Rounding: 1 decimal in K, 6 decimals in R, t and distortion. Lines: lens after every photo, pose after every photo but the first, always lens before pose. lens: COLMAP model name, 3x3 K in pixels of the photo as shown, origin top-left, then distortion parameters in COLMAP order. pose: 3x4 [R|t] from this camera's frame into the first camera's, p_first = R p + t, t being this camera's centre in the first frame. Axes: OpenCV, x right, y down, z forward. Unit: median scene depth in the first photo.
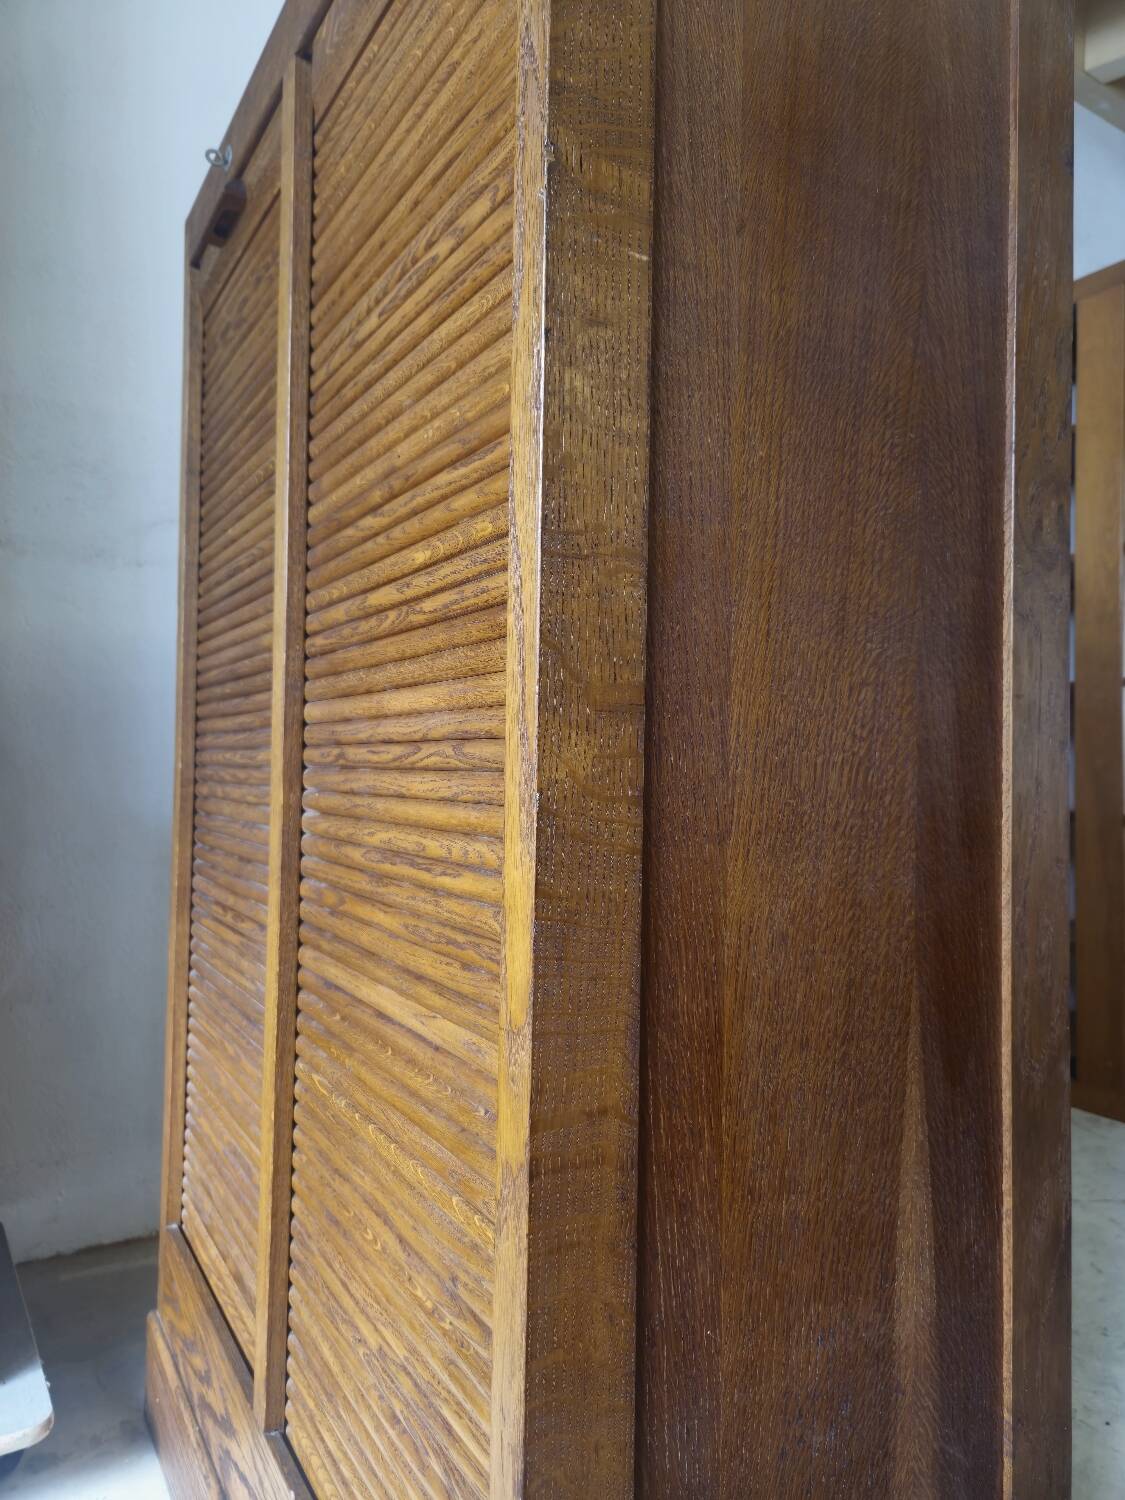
lens RADIAL K [[1009.3, 0, 565.1], [0, 1009.3, 735.9], [0, 0, 1]] dist [0.065926, -0.051351]
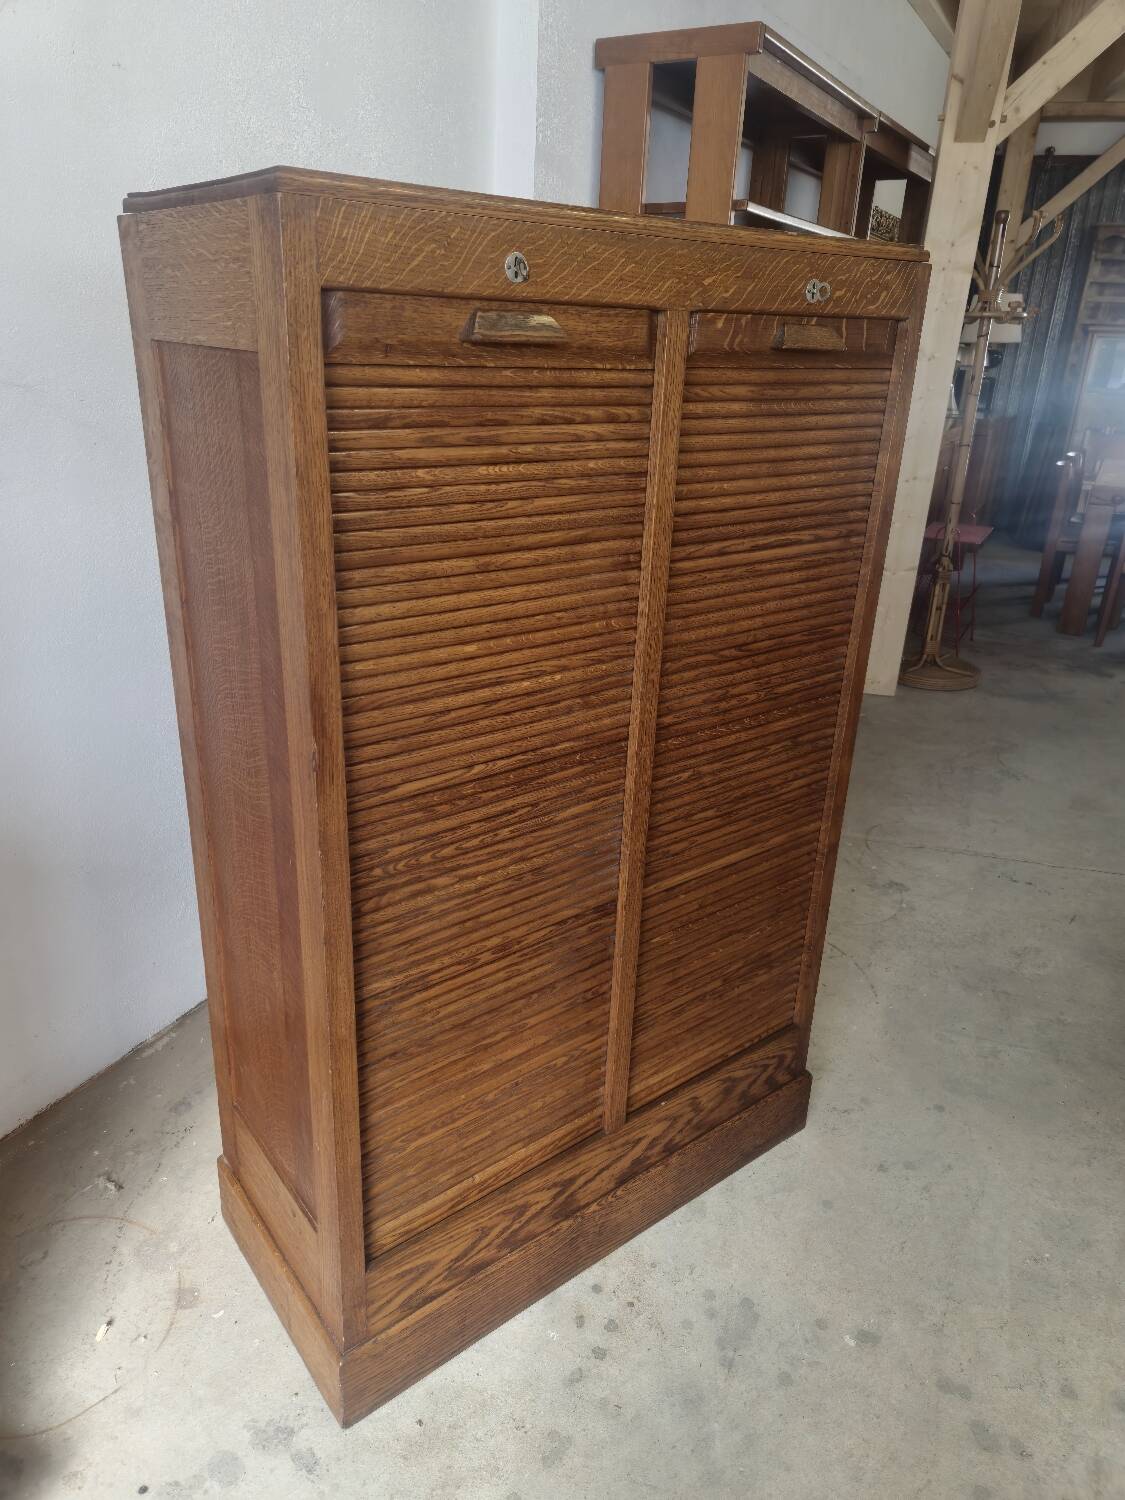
lens RADIAL K [[1001.9, 0, 555.4], [0, 1001.9, 731.7], [0, 0, 1]] dist [0.060291, -0.046899]
pose [[-0.103829, -0.389017, 0.915361, -1.272314], [-0.051661, 0.921202, 0.385640, -0.514510], [-0.993253, -0.007248, -0.115745, 1.020769]]
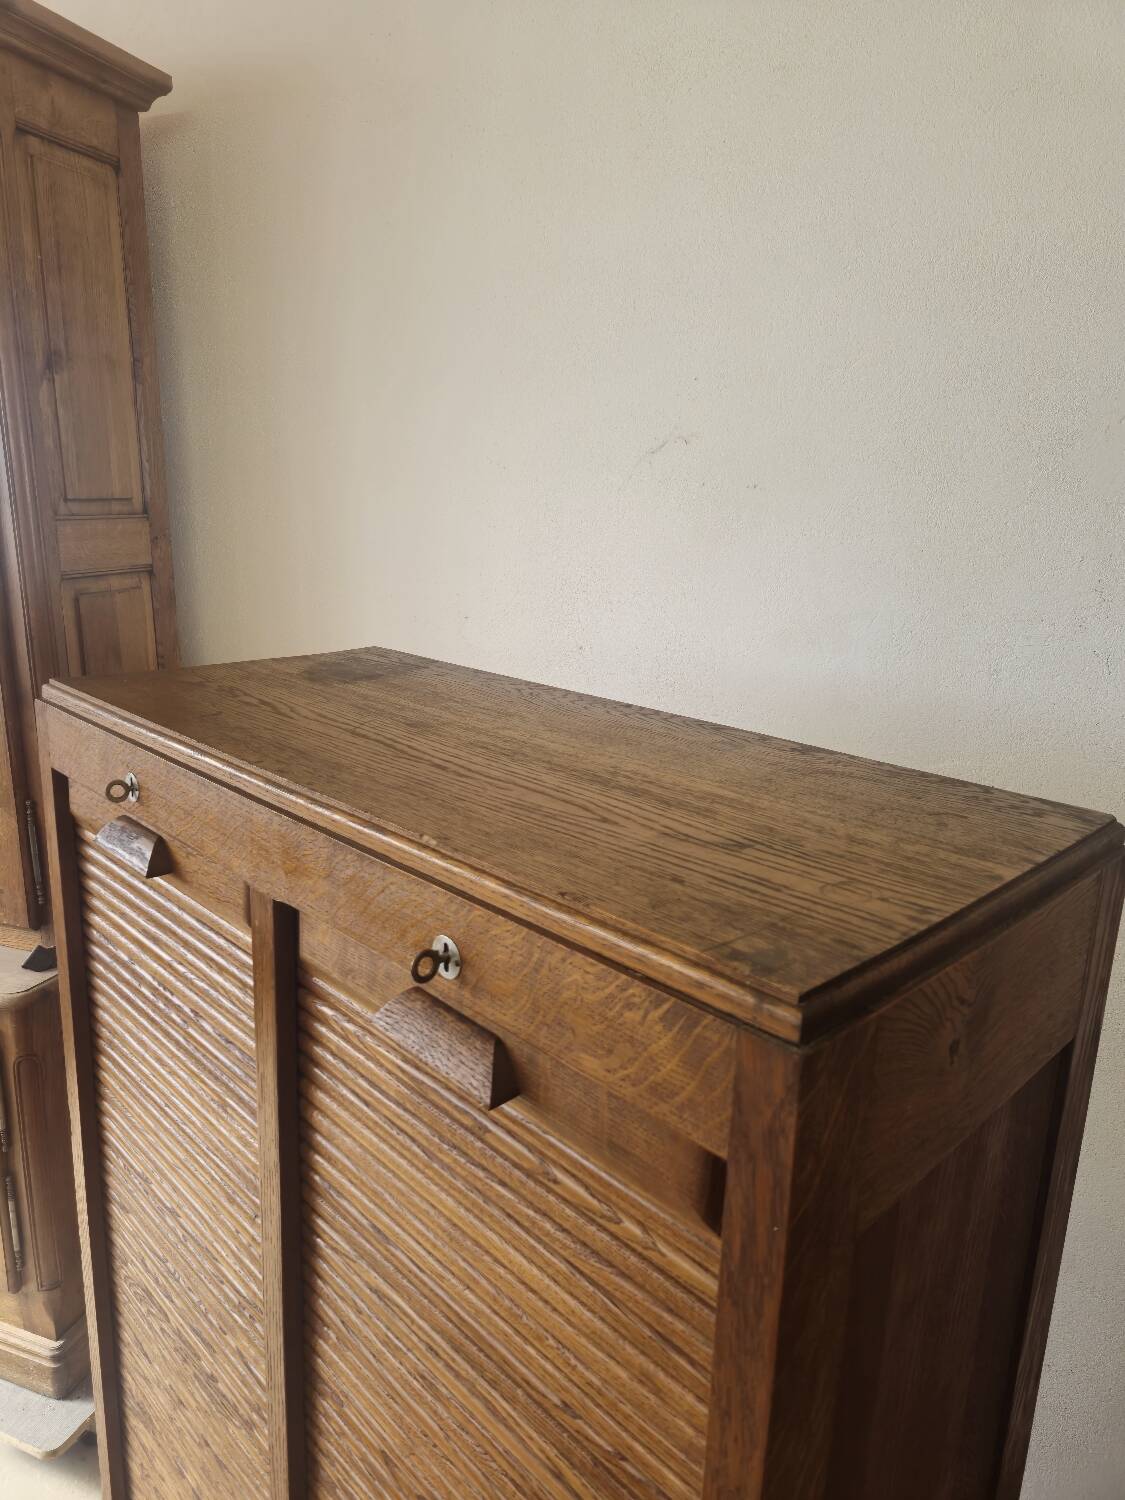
lens RADIAL K [[1000.2, 0, 558.7], [0, 1000.2, 736.6], [0, 0, 1]] dist [0.062727, -0.048801]
pose [[0.974402, -0.035837, 0.221940, -0.165973], [-0.022666, 0.966523, 0.255578, -0.794043], [-0.223669, -0.254066, 0.940969, 0.136349]]
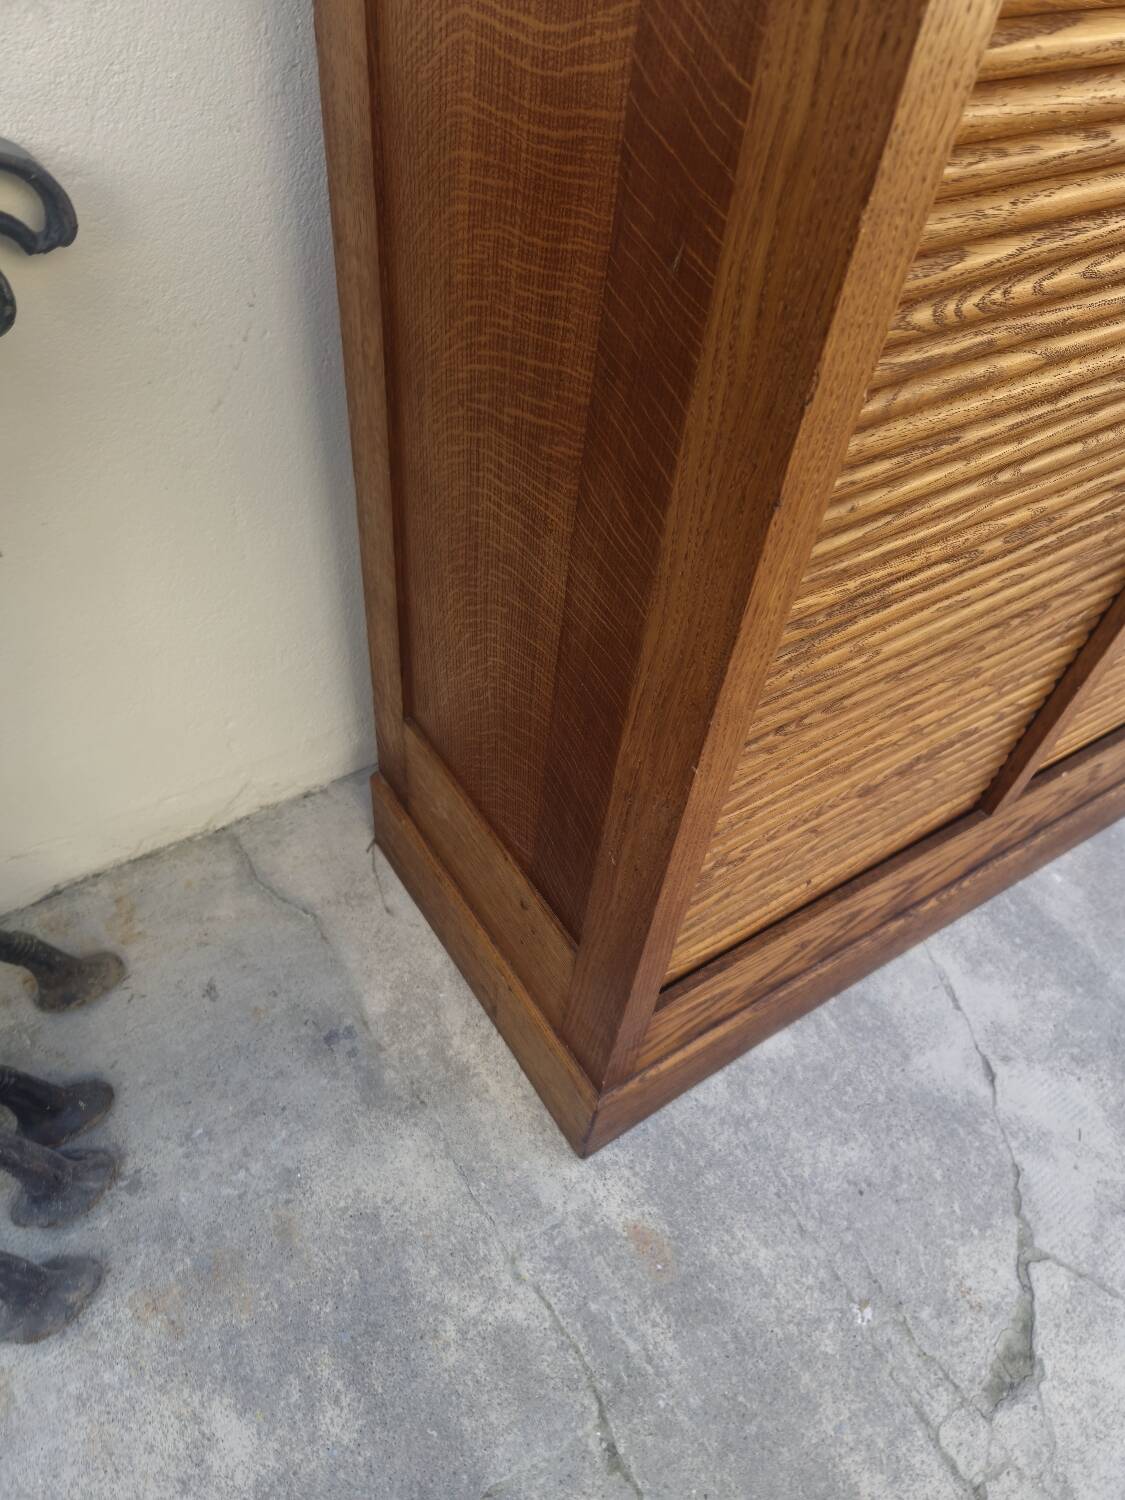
lens RADIAL K [[1035.2, 0, 598.0], [0, 1035.2, 779.9], [0, 0, 1]] dist [0.041043, -0.002146]
pose [[-0.041299, -0.791955, 0.609181, -0.747462], [-0.129029, 0.608823, 0.782742, -0.167413], [-0.990780, -0.046276, -0.127329, 1.236306]]
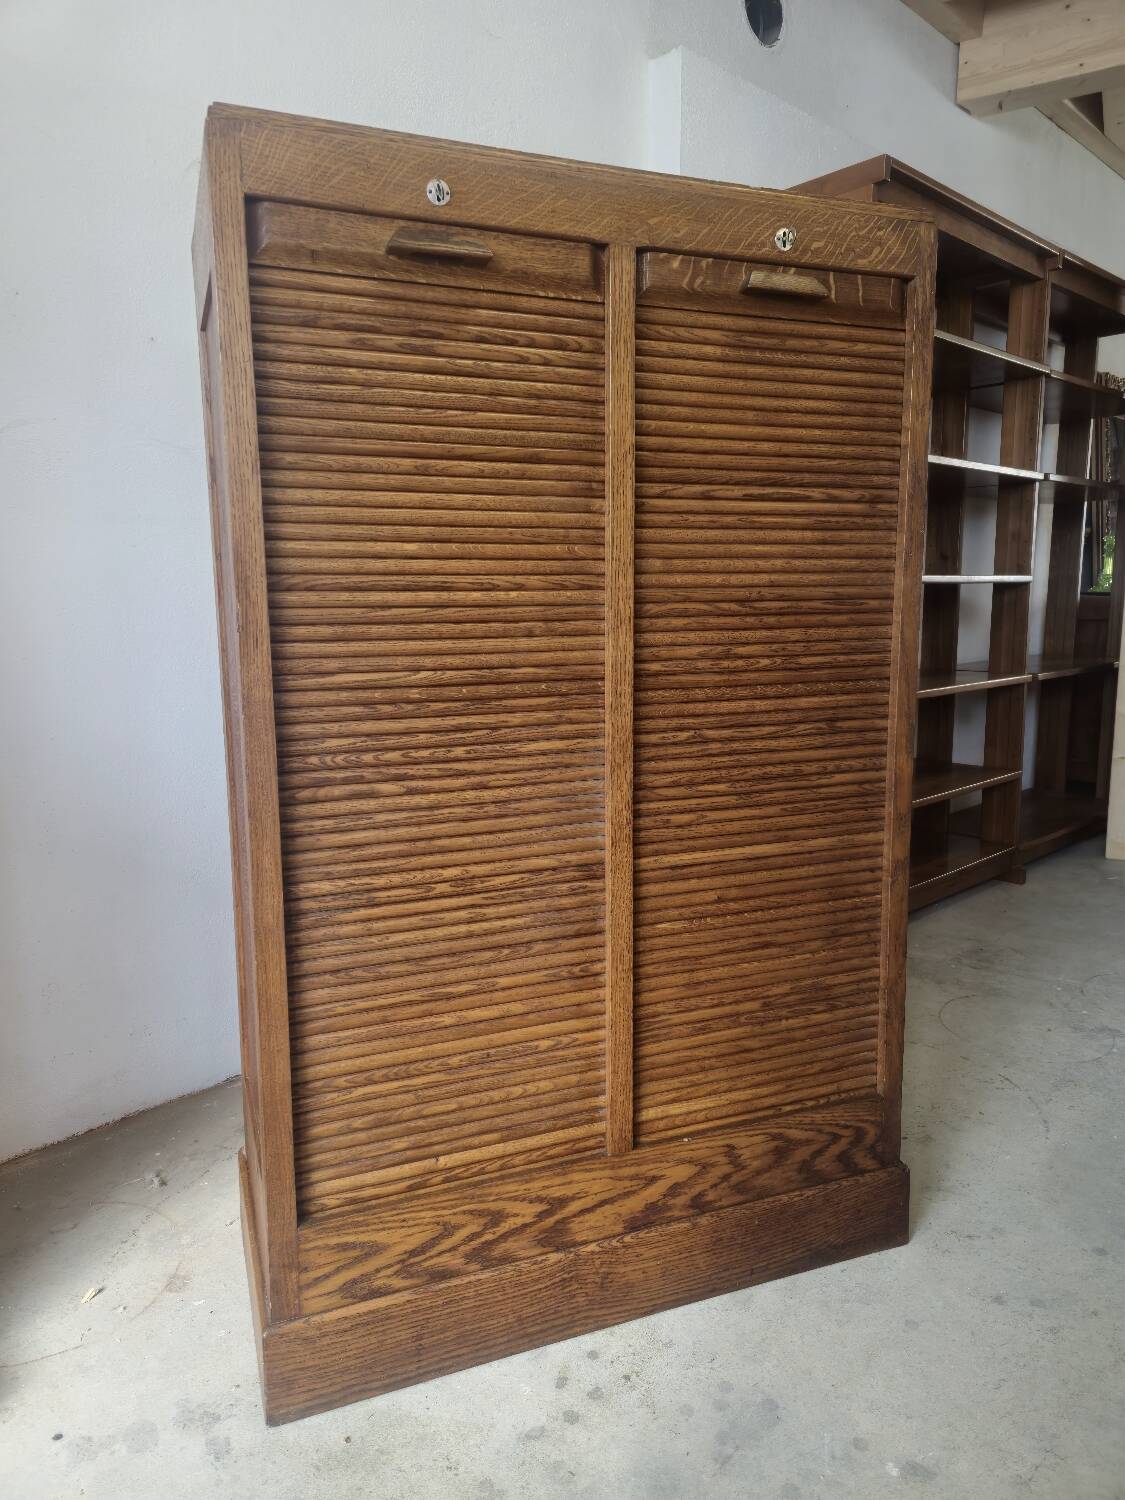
lens RADIAL K [[1000.2, 0, 558.7], [0, 1000.2, 736.6], [0, 0, 1]] dist [0.062727, -0.048801]
pose [[0.184389, -0.159920, 0.969756, -1.343264], [-0.001223, 0.986636, 0.162936, -0.181796], [-0.982853, -0.031230, 0.181729, 0.644086]]
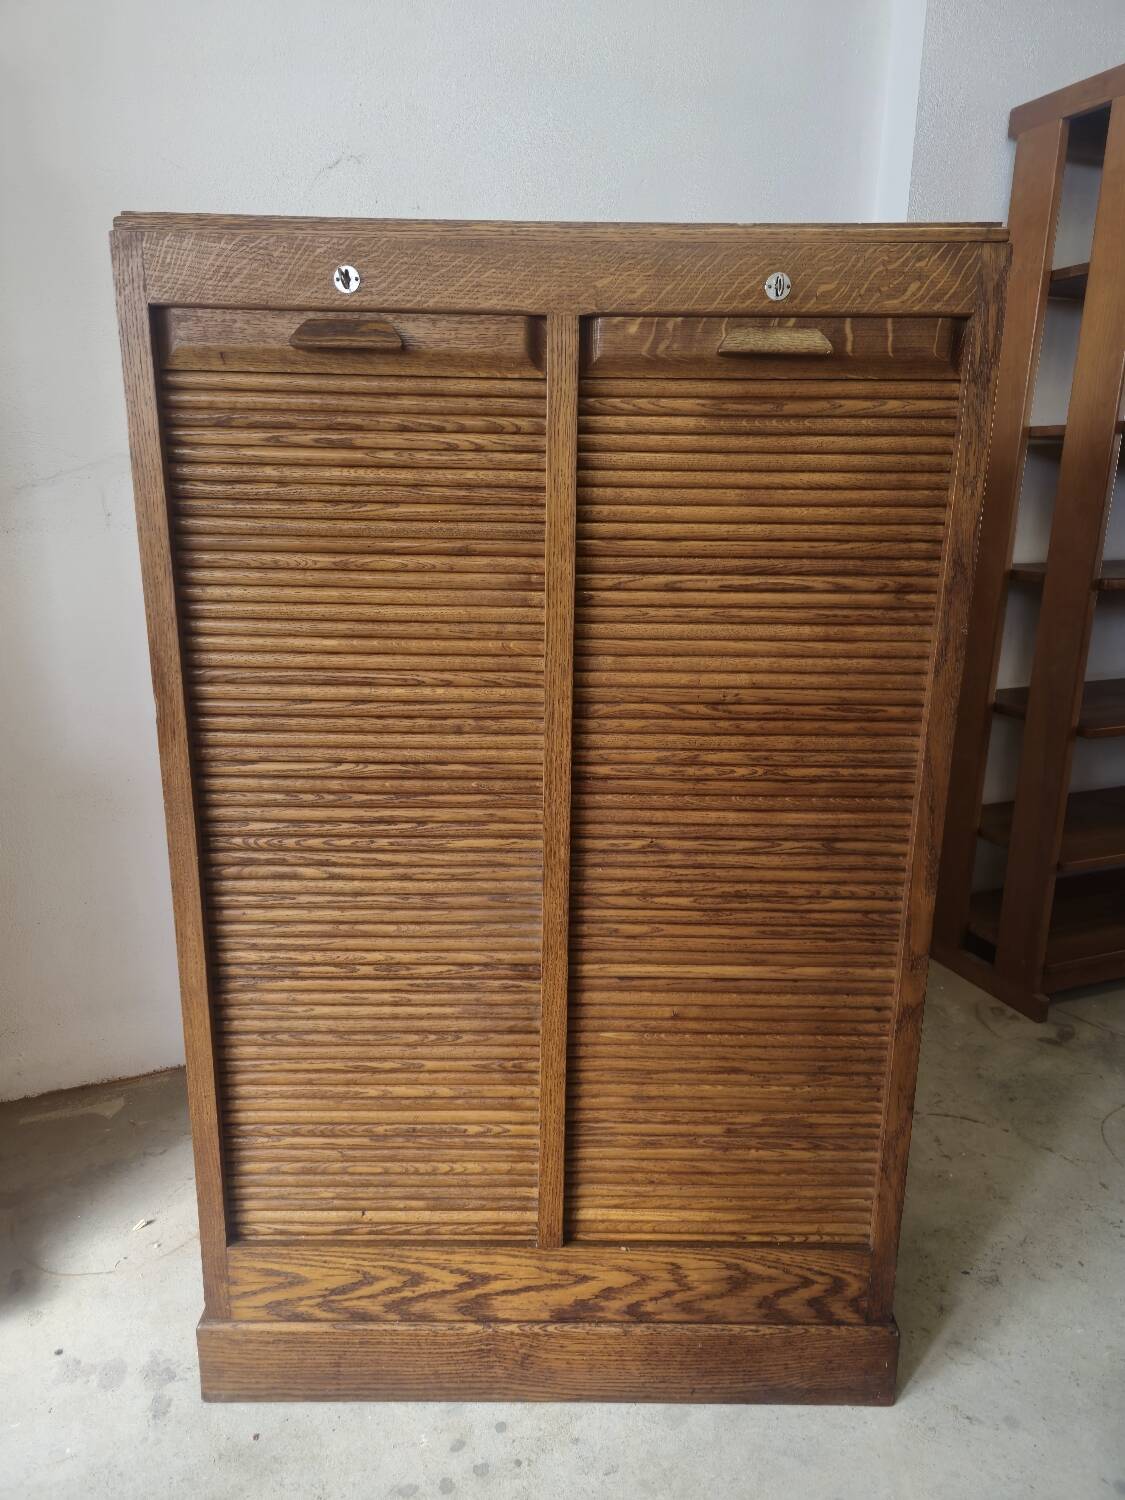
lens RADIAL K [[1001.9, 0, 555.4], [0, 1001.9, 731.7], [0, 0, 1]] dist [0.060291, -0.046899]
pose [[0.517492, -0.226020, 0.825298, -1.080121], [-0.014639, 0.962005, 0.272639, -0.402063], [-0.855563, -0.153170, 0.494522, 0.270466]]
